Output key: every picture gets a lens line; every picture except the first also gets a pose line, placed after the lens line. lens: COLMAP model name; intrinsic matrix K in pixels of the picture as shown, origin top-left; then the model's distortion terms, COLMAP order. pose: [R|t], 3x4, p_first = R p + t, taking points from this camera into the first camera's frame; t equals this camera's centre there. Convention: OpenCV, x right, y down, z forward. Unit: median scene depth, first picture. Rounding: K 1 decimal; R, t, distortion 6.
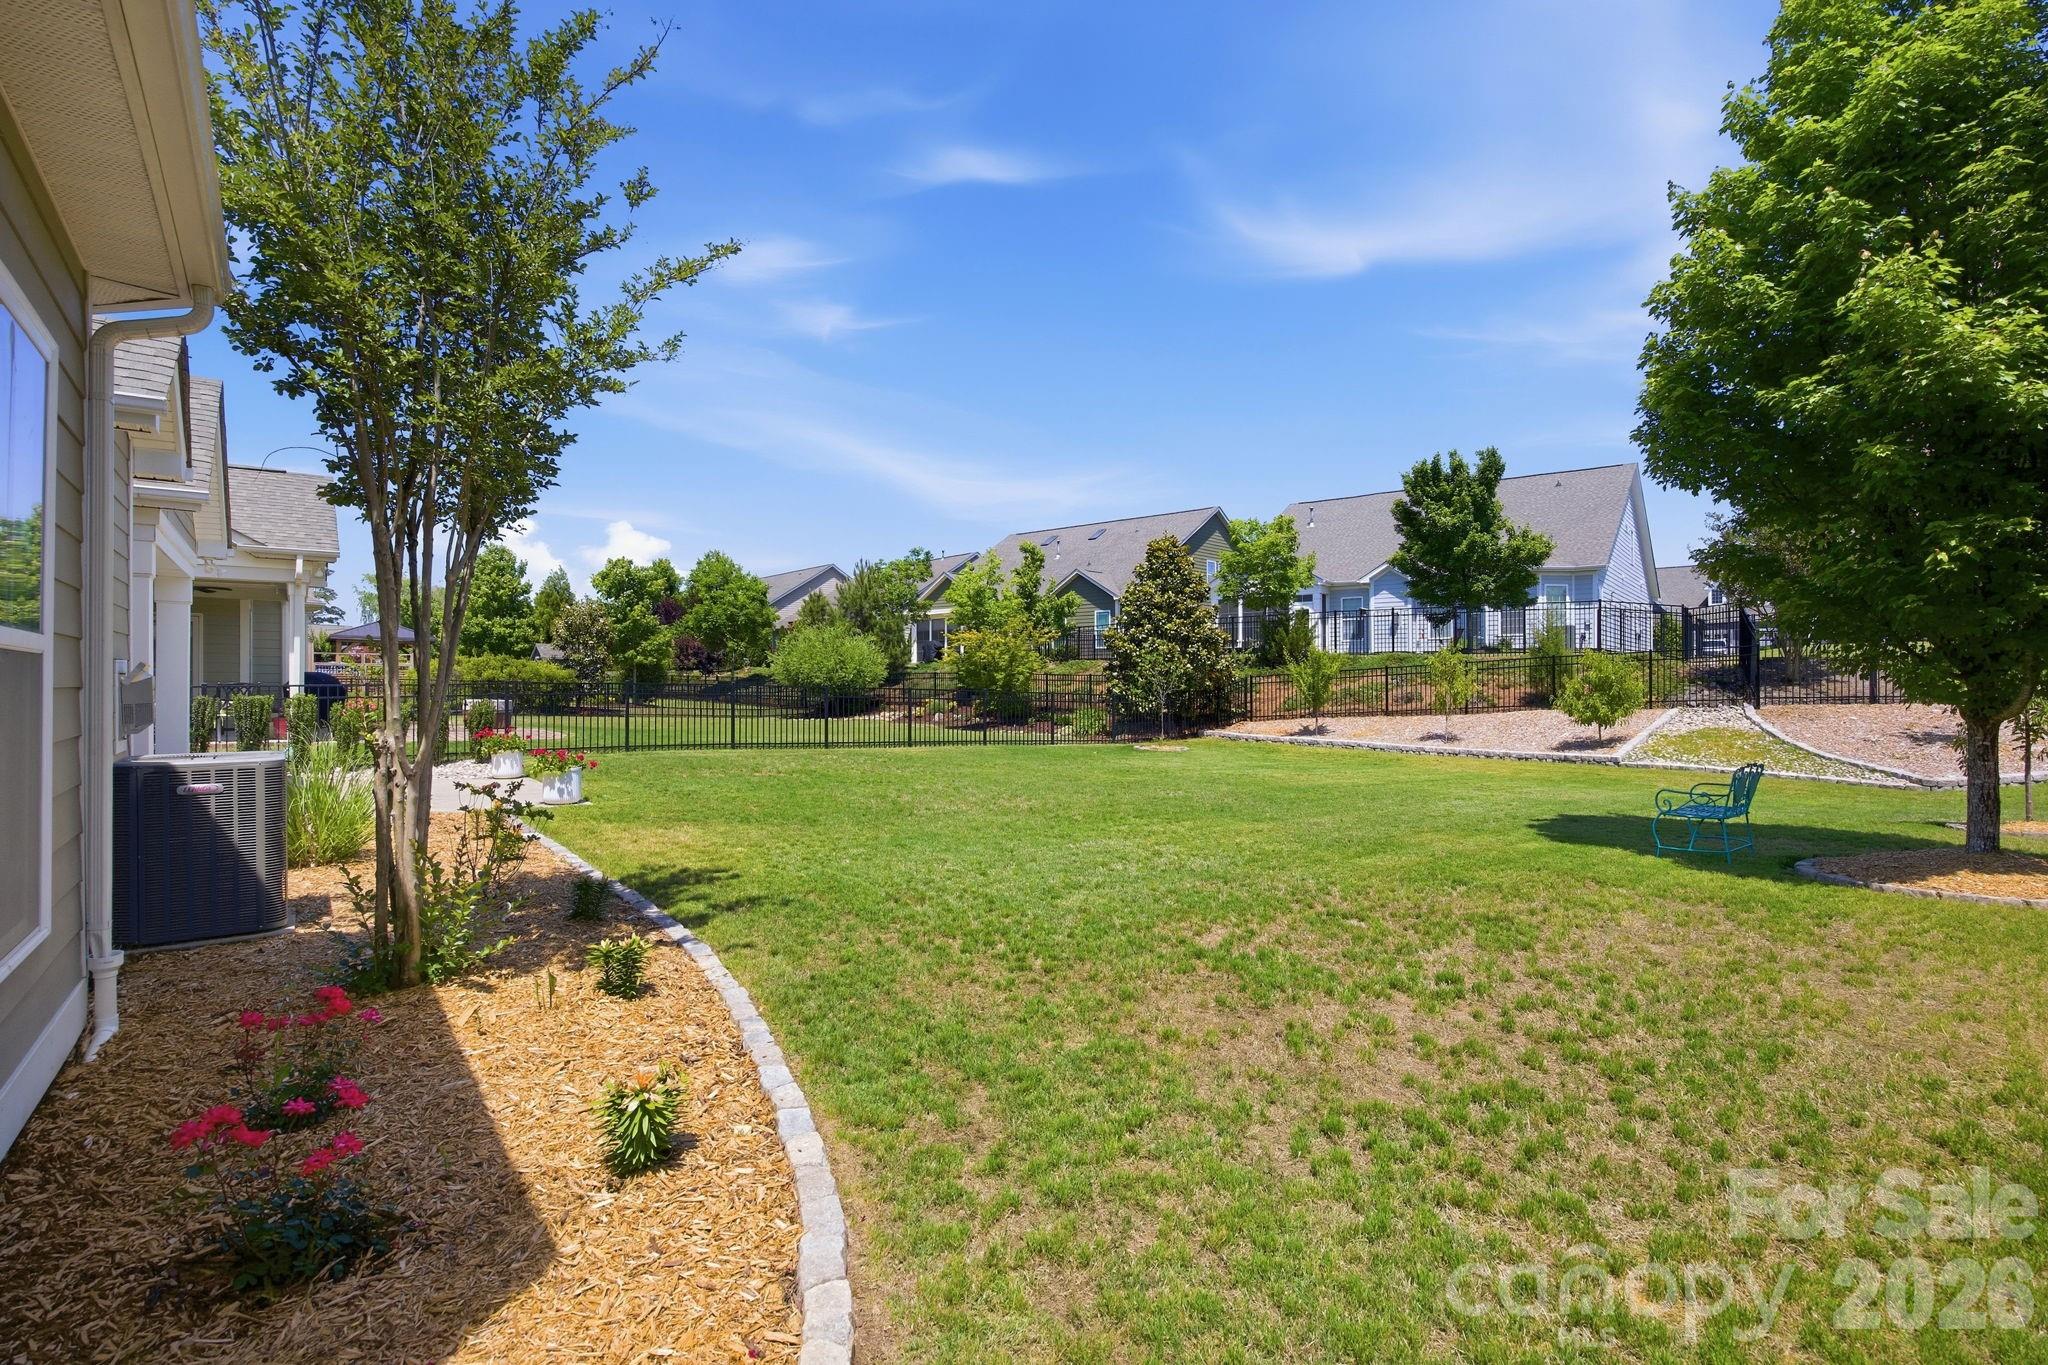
lens RADIAL K [[1009.6, 0, 1014.7], [0, 1009.6, 682.1], [0, 0, 1]] dist [-0.012644, 0.003512]
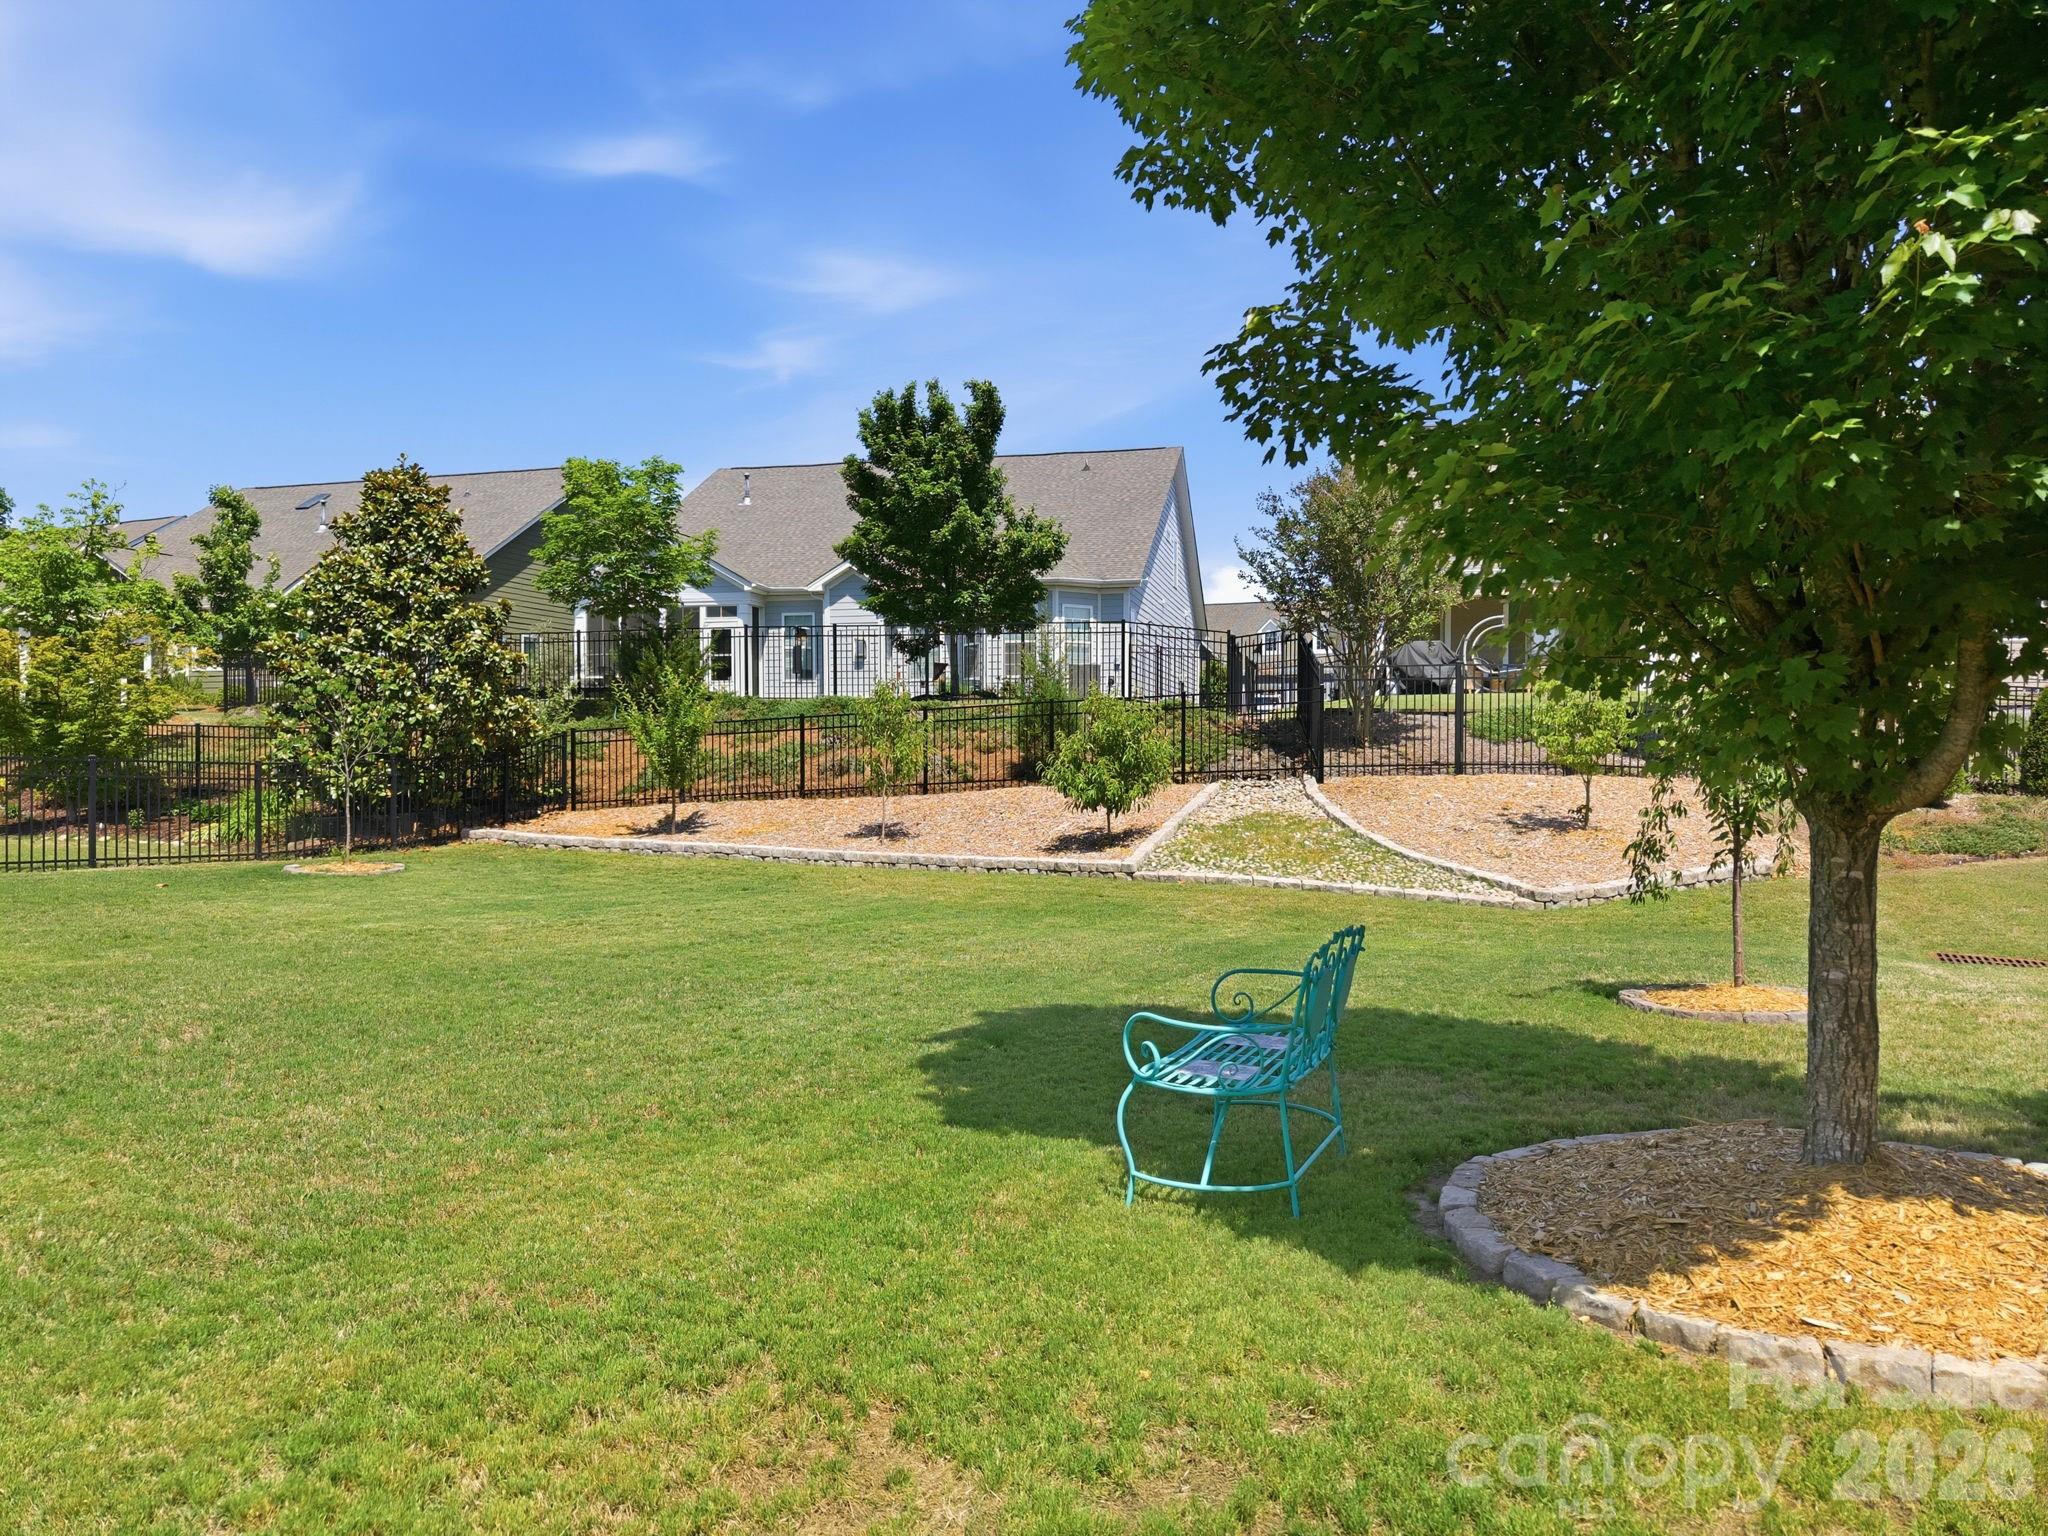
lens RADIAL K [[1498.9, 0, 1025.9], [0, 1498.9, 768.8], [0, 0, 1]] dist [-0.010081, -0.001437]
pose [[0.901251, -0.003001, 0.433287, 0.109168], [-0.003608, 0.999889, 0.014429, 0.003179], [-0.433282, -0.014567, 0.901141, 0.155009]]
